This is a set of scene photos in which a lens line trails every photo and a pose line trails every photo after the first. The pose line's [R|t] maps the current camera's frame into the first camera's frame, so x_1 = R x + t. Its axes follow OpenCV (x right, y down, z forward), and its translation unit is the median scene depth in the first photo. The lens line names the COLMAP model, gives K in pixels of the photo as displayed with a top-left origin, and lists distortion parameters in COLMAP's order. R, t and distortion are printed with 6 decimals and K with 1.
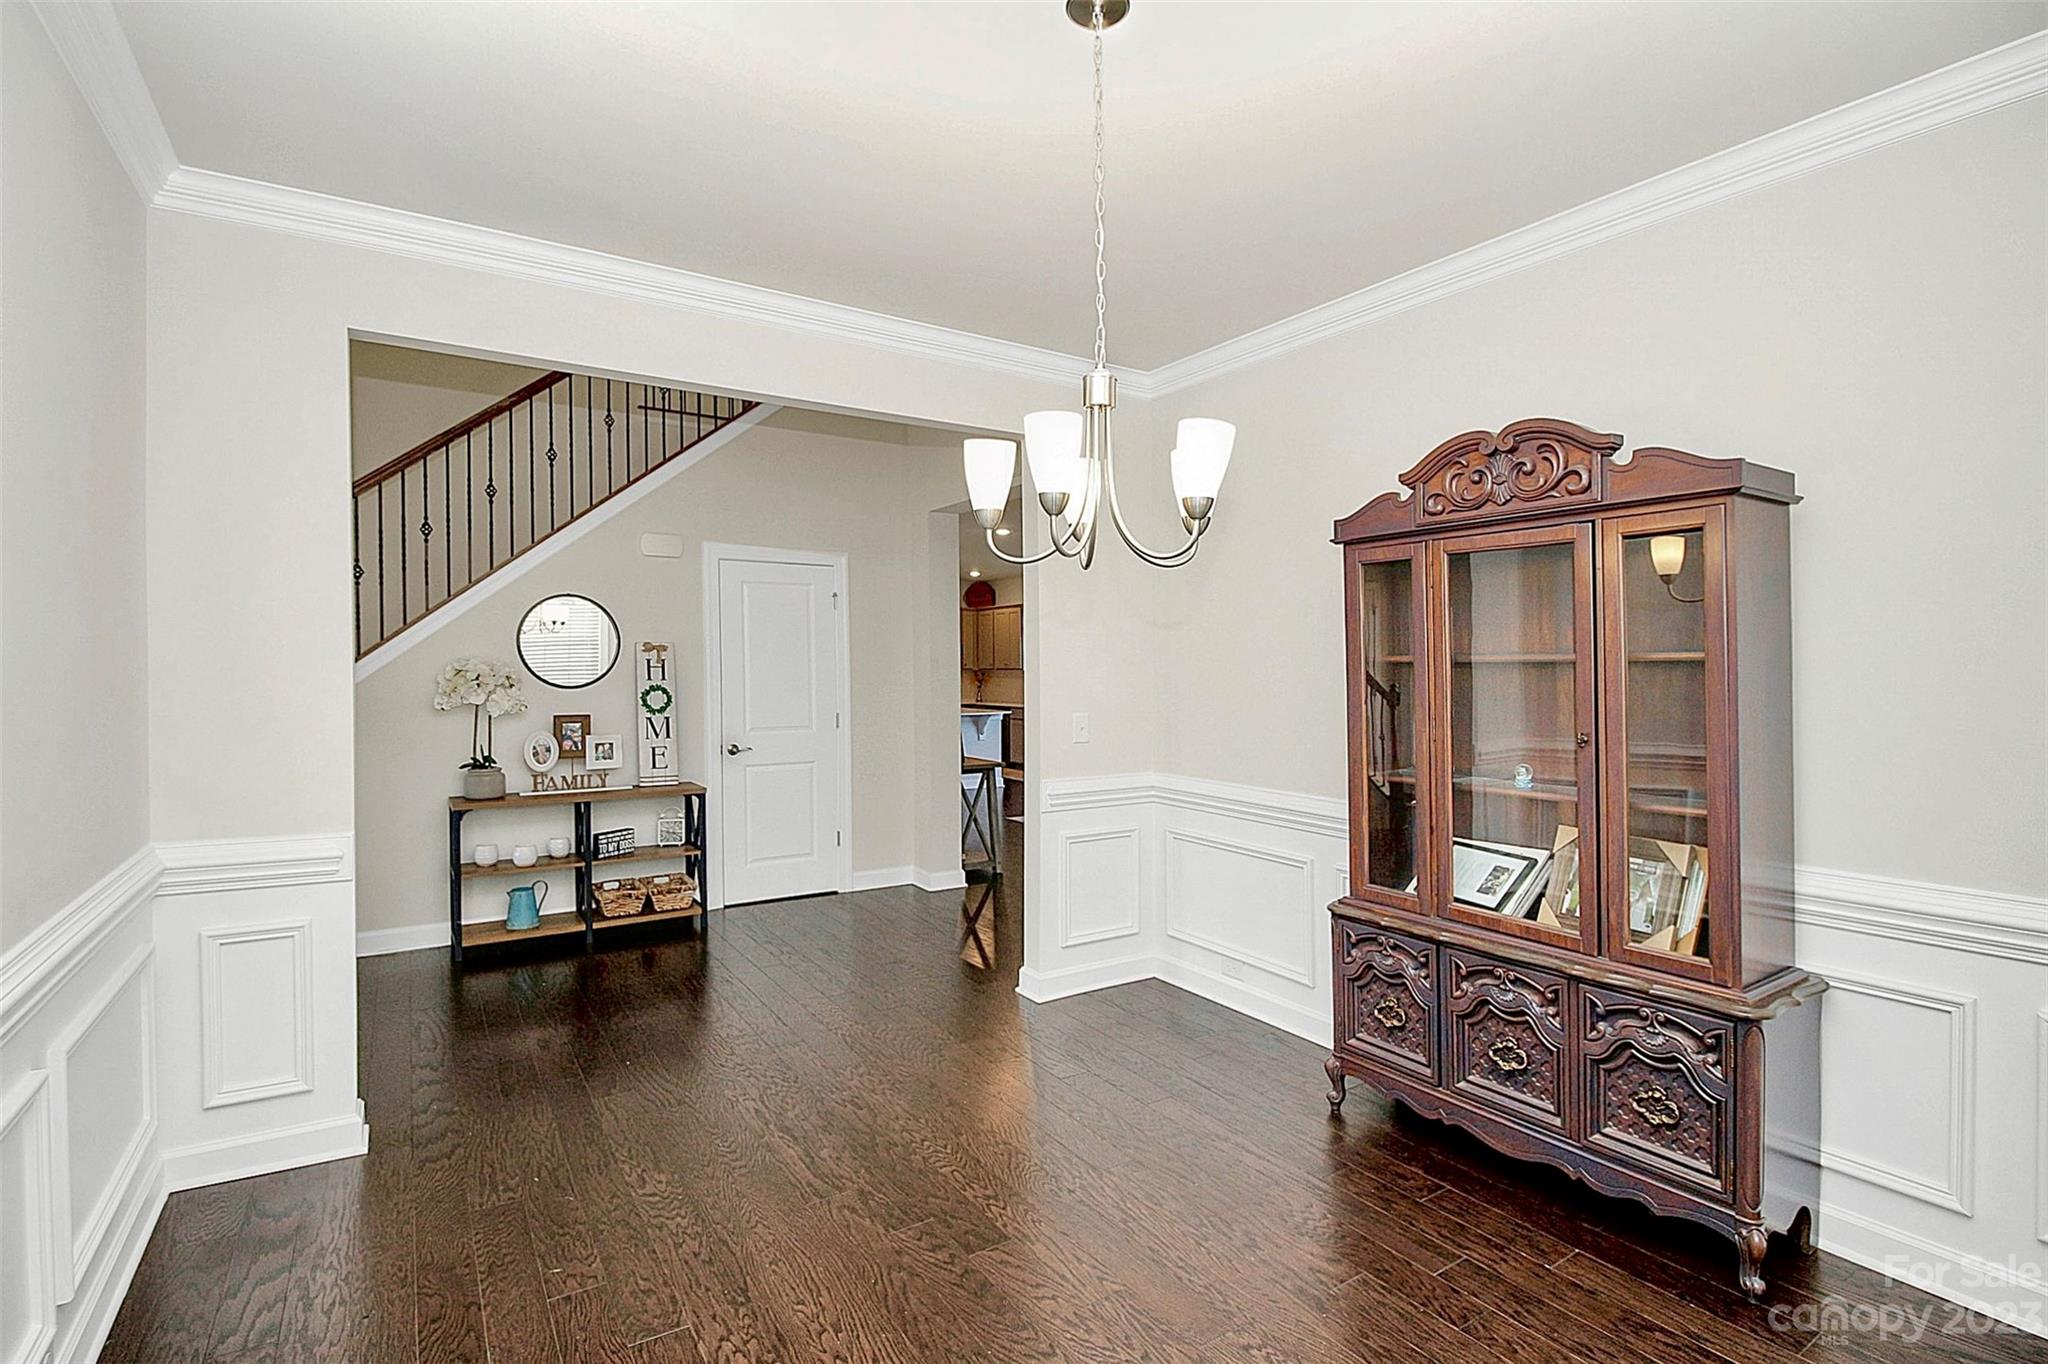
lens RADIAL K [[964.3, 0, 1022.7], [0, 964.3, 678.6], [0, 0, 1]] dist [0.000072, -0.000132]
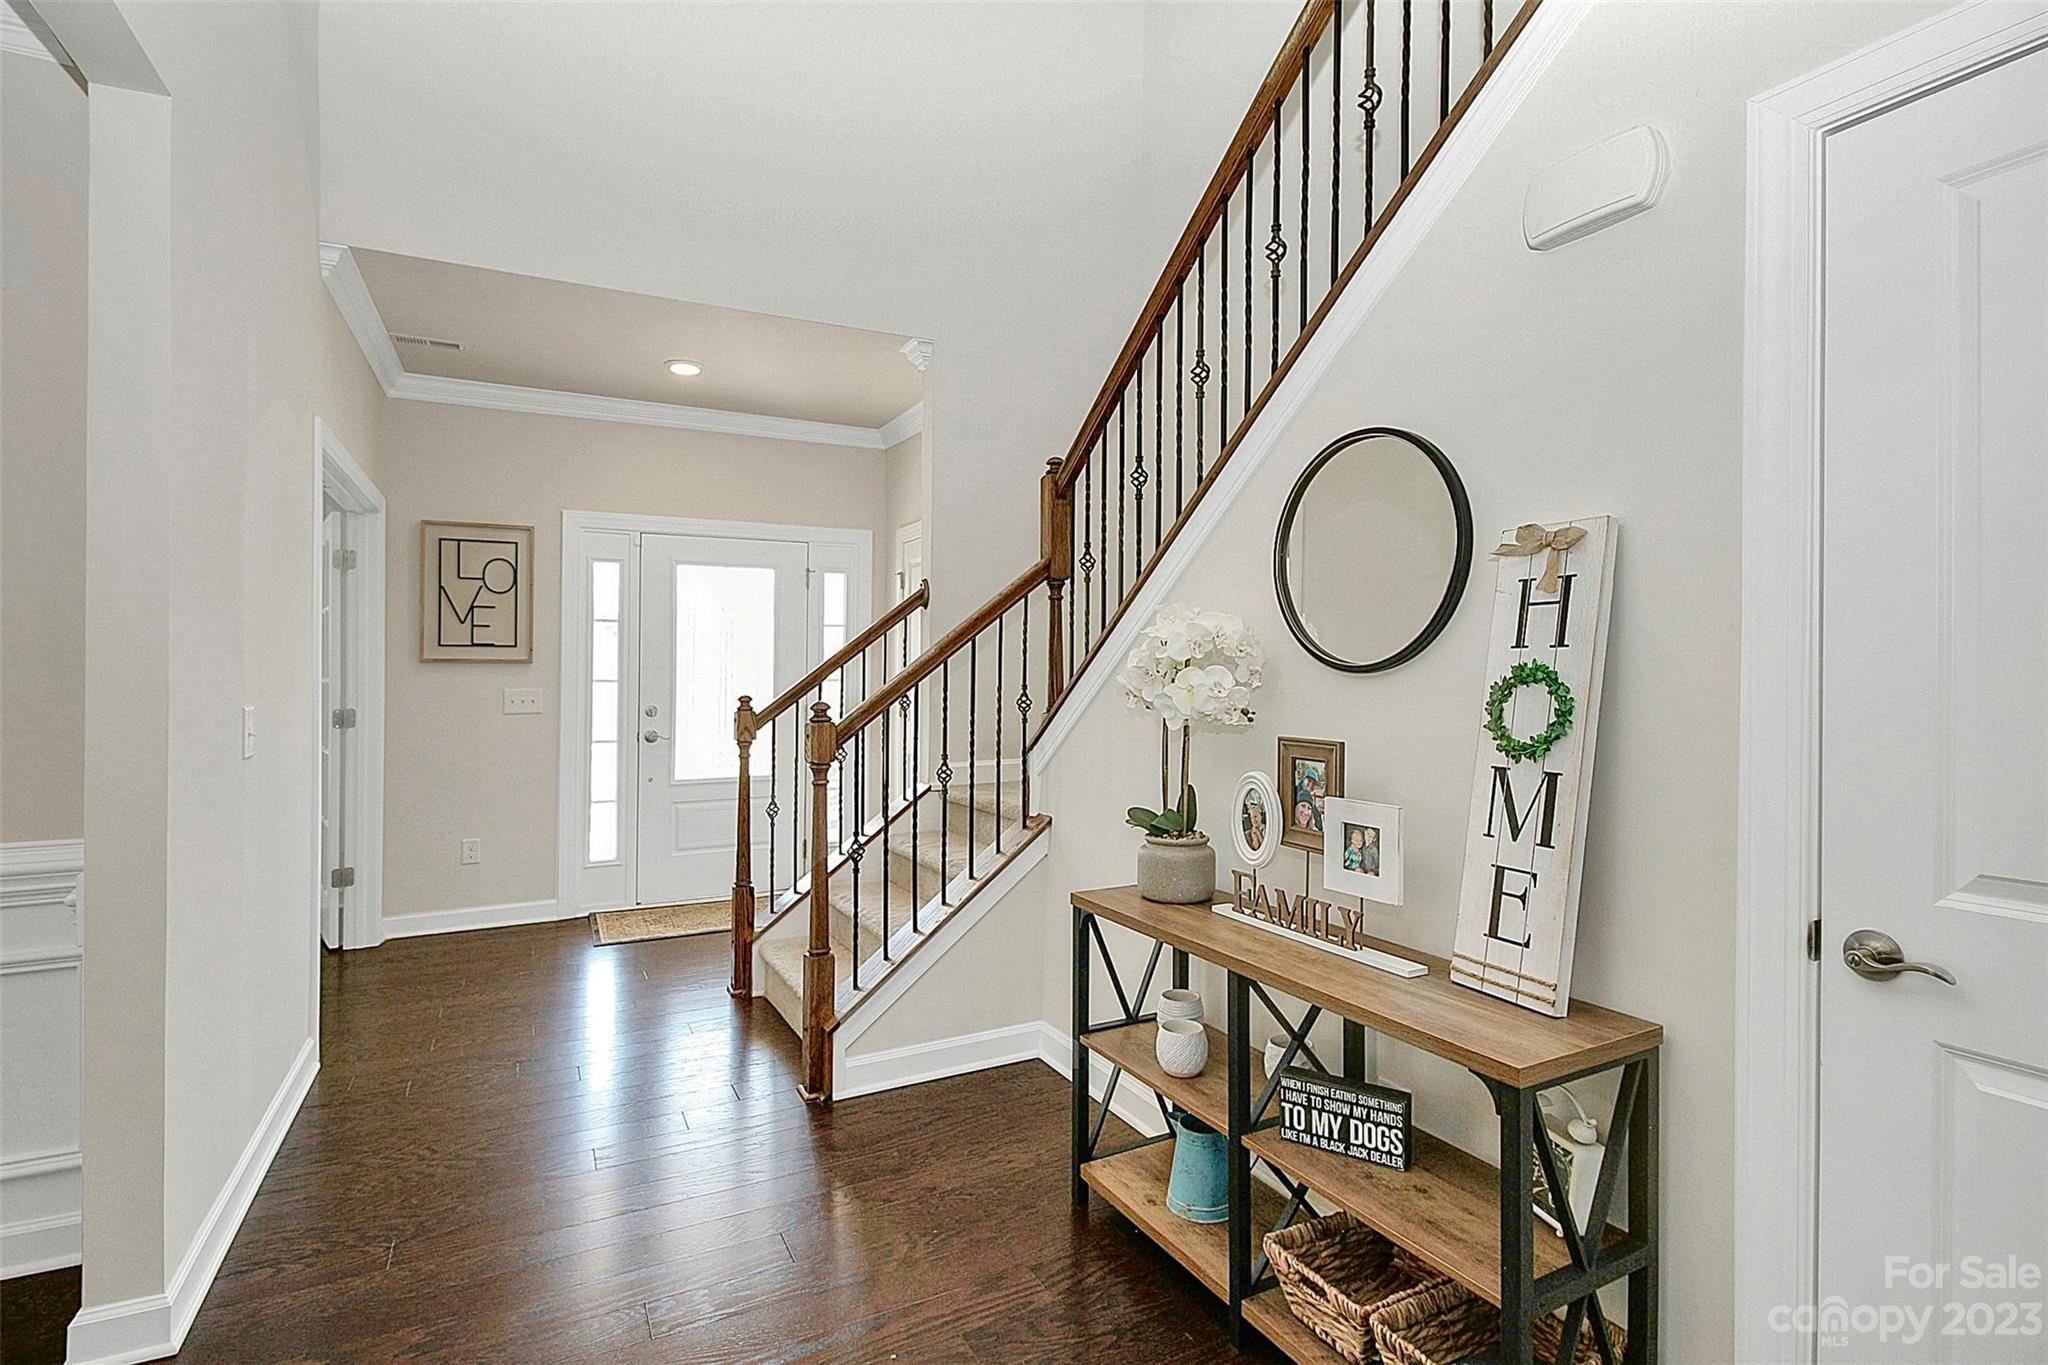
lens RADIAL K [[964.3, 0, 1023.1], [0, 964.3, 675.9], [0, 0, 1]] dist [0.000072, -0.000132]
pose [[-0.101374, 0.005262, -0.994834, -0.064619], [-0.007625, 0.999953, 0.006066, 0.009908], [0.994819, 0.008200, -0.101329, 0.875681]]
